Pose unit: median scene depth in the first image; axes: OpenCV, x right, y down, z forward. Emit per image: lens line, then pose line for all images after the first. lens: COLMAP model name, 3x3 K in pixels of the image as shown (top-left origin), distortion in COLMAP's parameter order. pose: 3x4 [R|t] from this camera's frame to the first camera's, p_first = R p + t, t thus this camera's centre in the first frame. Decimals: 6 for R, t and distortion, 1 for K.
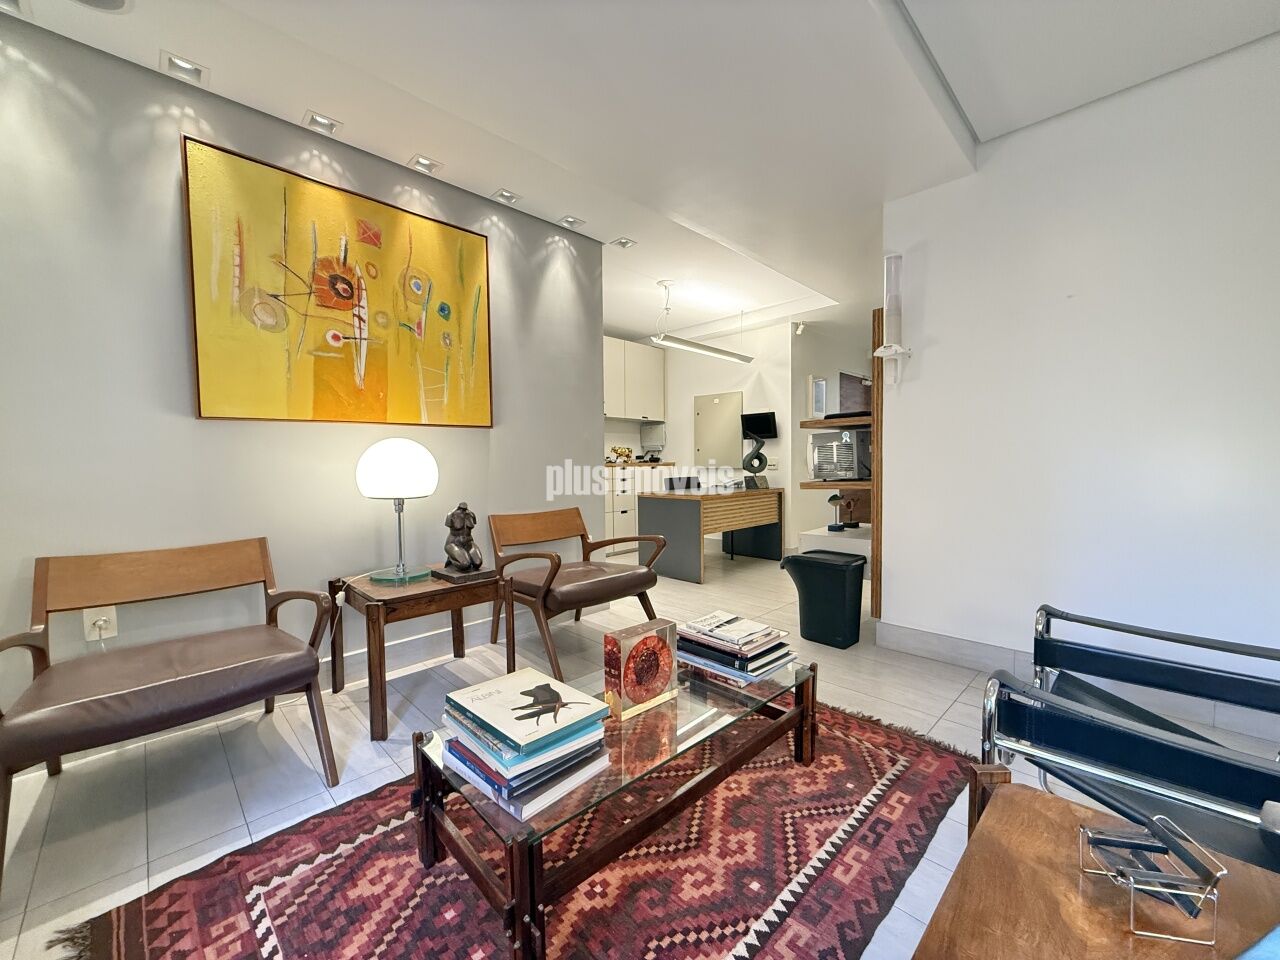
lens RADIAL K [[509.6, 0, 635.4], [0, 509.6, 483.1], [0, 0, 1]] dist [0.000875, -0.000256]
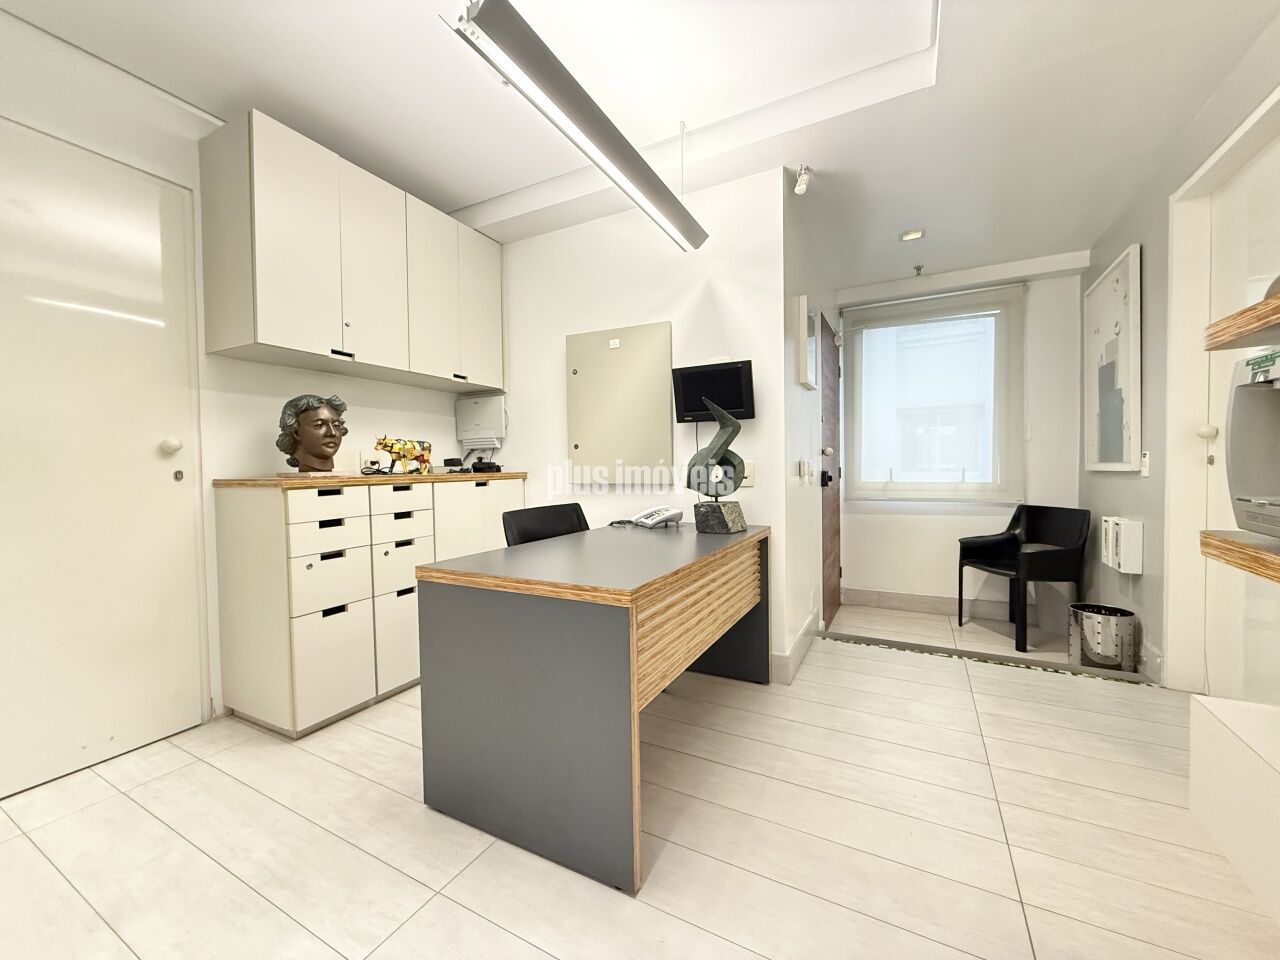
lens RADIAL K [[509.6, 0, 633.1], [0, 509.6, 473.2], [0, 0, 1]] dist [0.000875, -0.000256]
pose [[0.956524, -0.008163, 0.291538, 0.081892], [0.017574, 0.999405, -0.029678, -0.058953], [-0.291123, 0.033511, 0.956099, 1.267325]]
